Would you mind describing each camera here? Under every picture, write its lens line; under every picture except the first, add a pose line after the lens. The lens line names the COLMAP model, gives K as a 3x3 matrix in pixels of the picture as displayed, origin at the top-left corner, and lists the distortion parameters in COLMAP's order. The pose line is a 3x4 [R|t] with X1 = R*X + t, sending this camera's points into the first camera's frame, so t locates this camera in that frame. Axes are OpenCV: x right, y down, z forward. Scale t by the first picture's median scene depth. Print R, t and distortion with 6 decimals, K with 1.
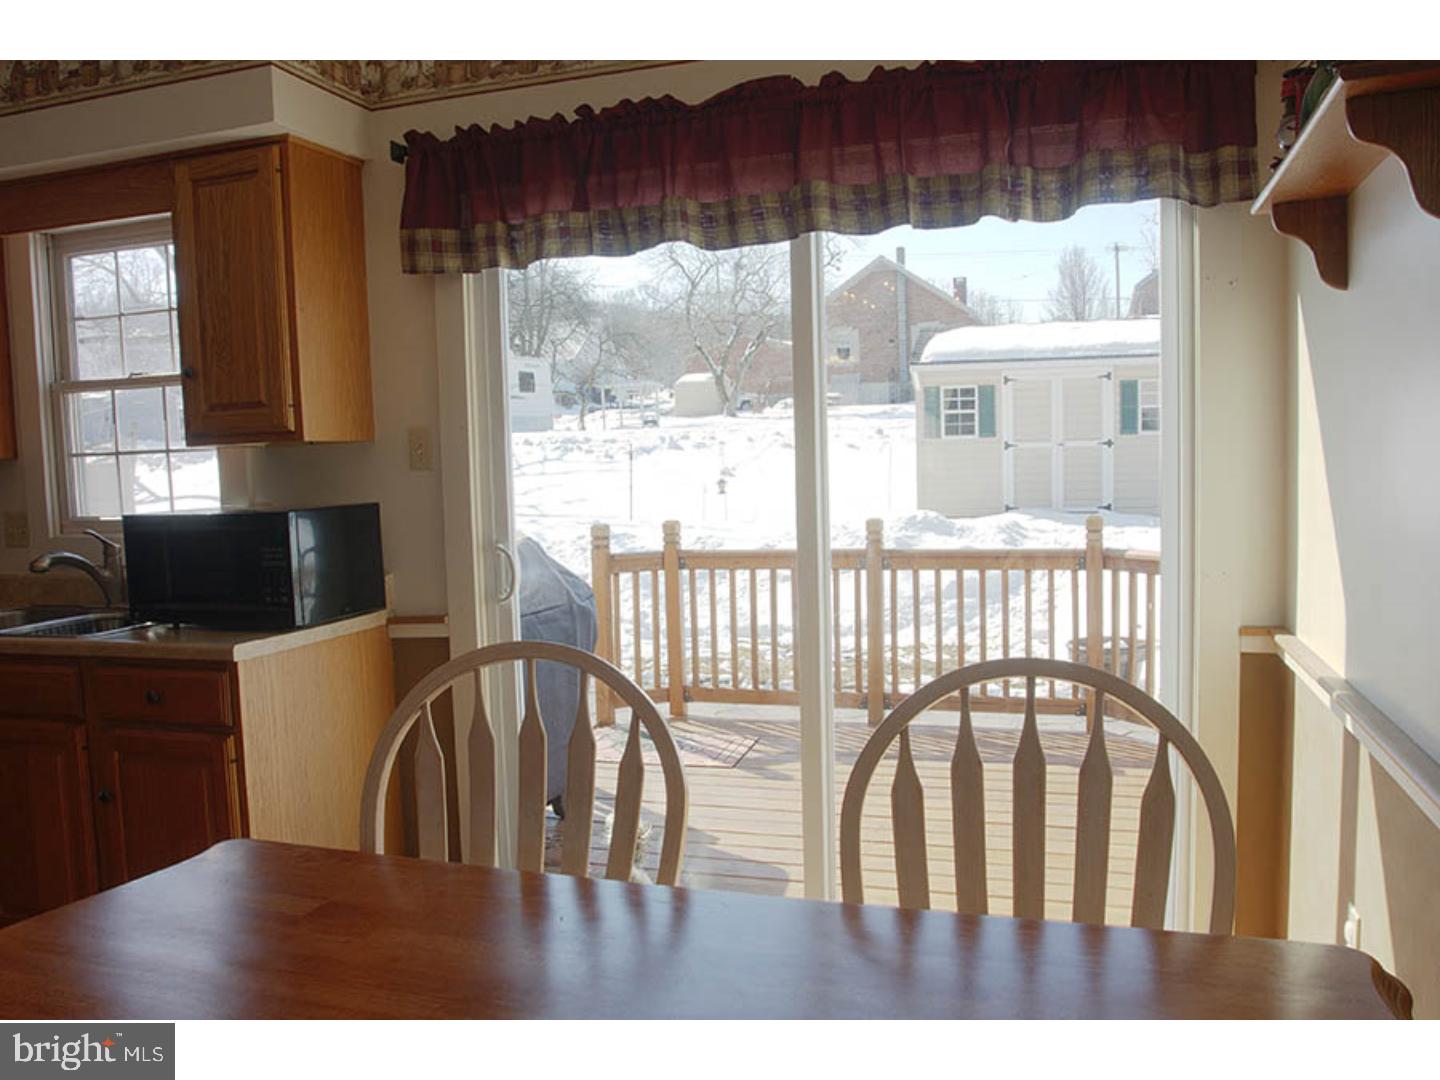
lens RADIAL K [[1144.4, 0, 729.6], [0, 1144.4, 543.1], [0, 0, 1]] dist [-0.065608, 0.025377]
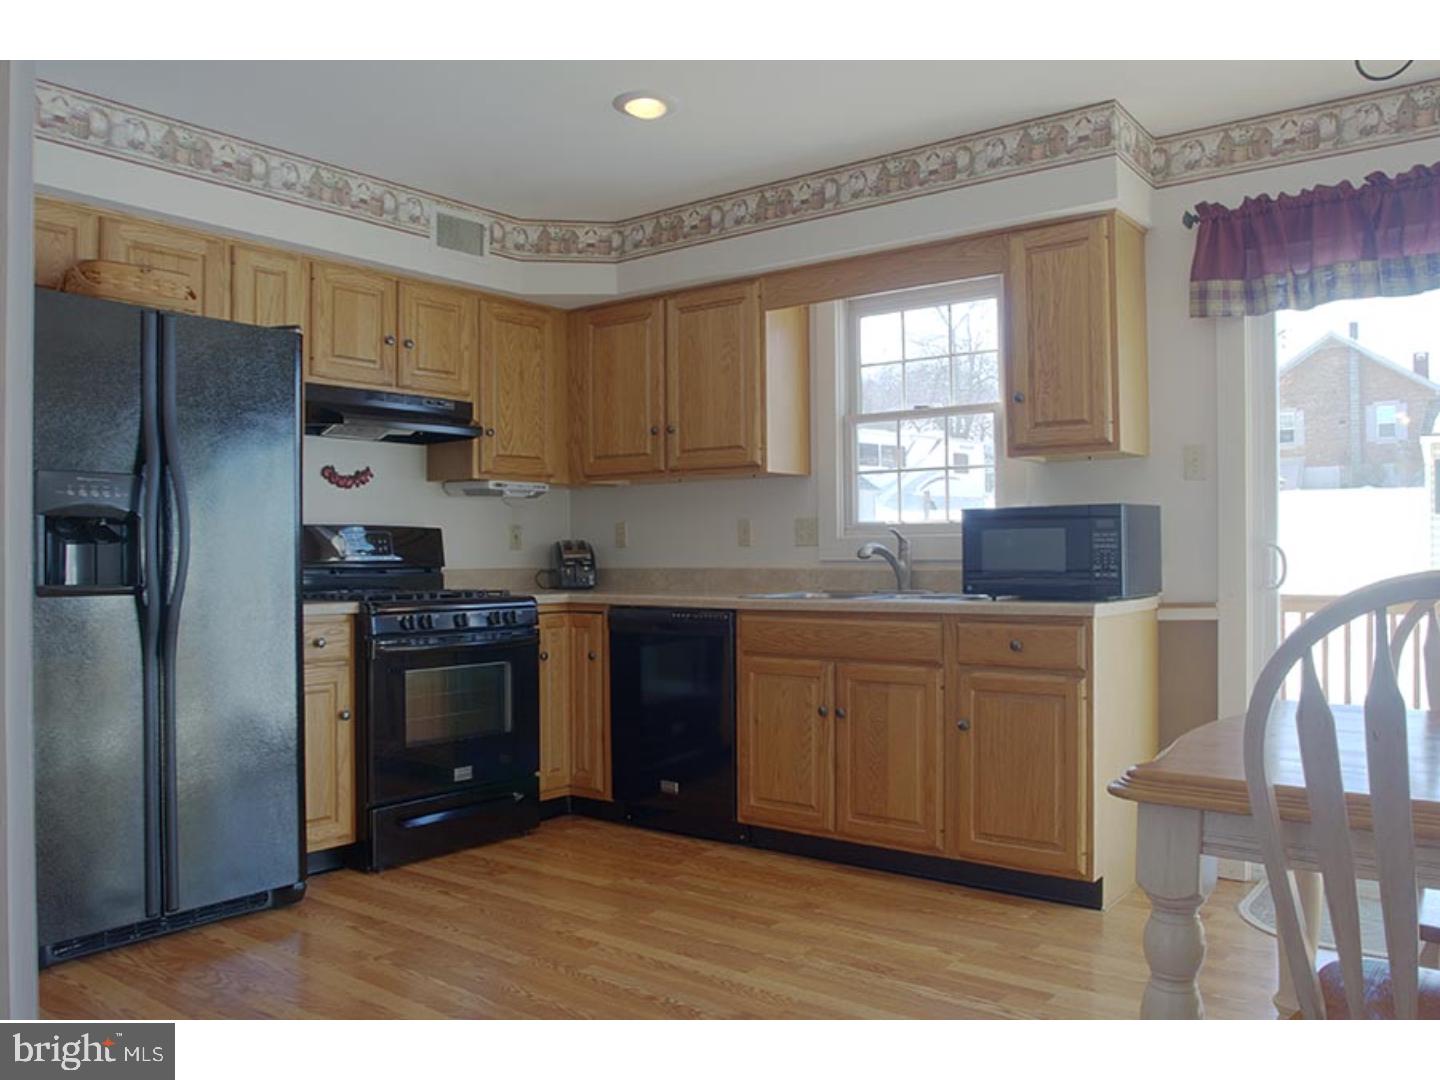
lens RADIAL K [[1144.4, 0, 720.9], [0, 1144.4, 545.1], [0, 0, 1]] dist [-0.065608, 0.025377]
pose [[0.943304, 0.023165, -0.331120, -0.359845], [-0.048152, 0.996560, -0.067456, 0.113268], [0.328418, 0.079576, 0.941174, -0.292360]]
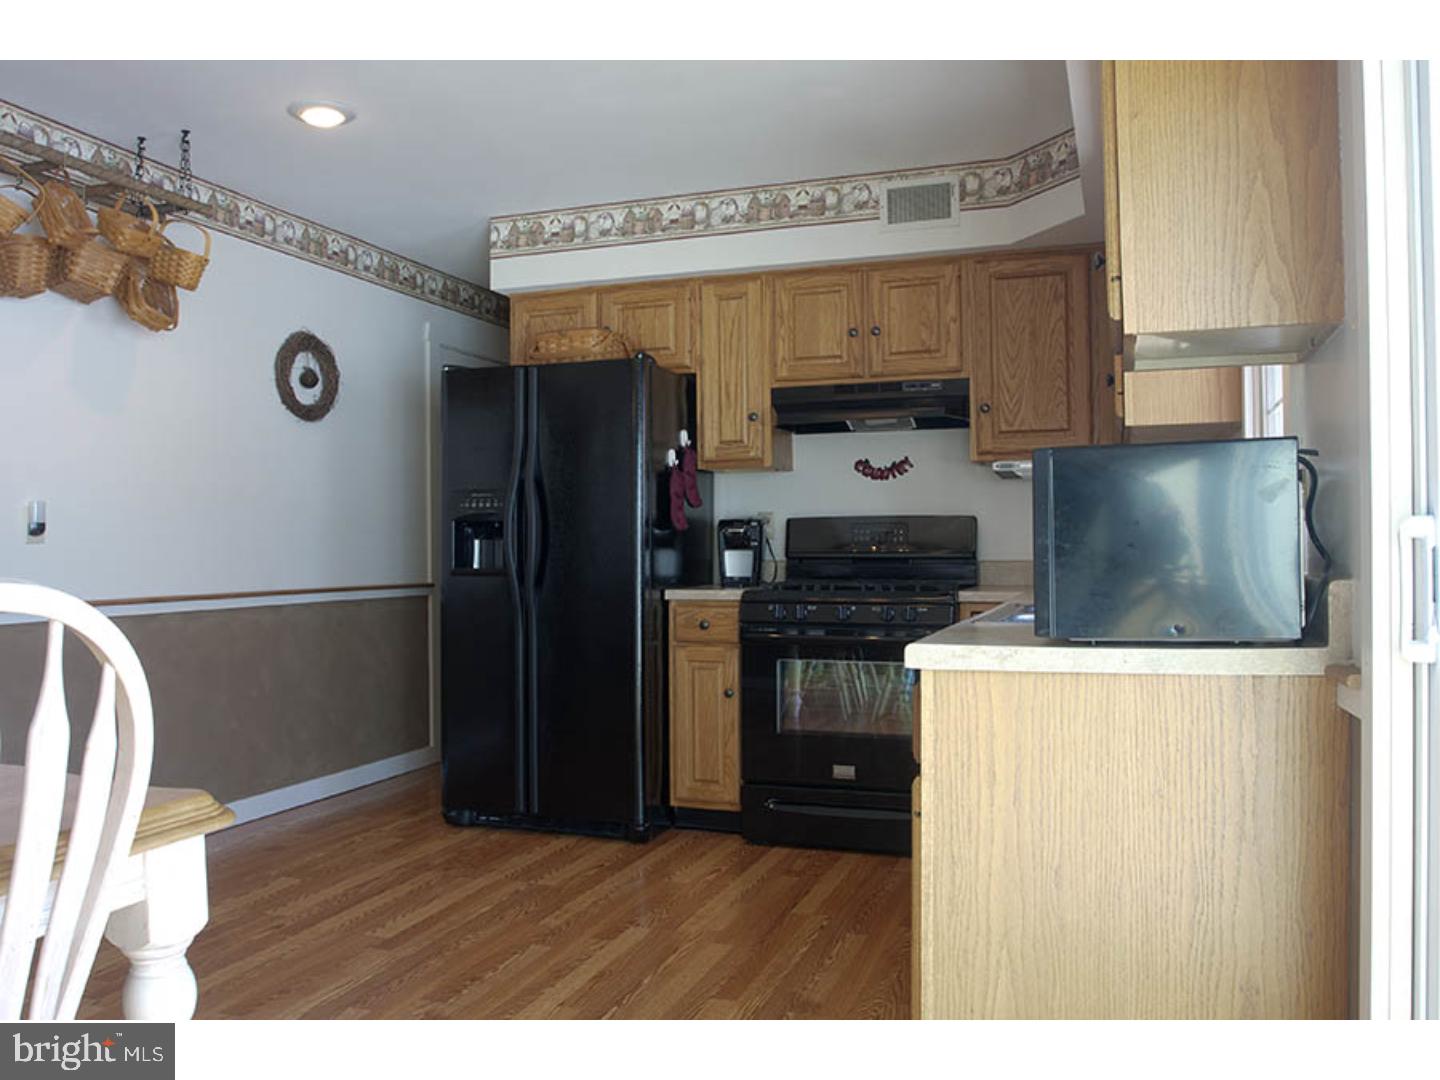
lens RADIAL K [[1144.4, 0, 725.0], [0, 1144.4, 541.7], [0, 0, 1]] dist [-0.065608, 0.025377]
pose [[-0.014126, 0.027909, -0.999511, 0.348775], [-0.066797, 0.997351, 0.028793, -0.008320], [0.997667, 0.067172, -0.012225, 1.003636]]
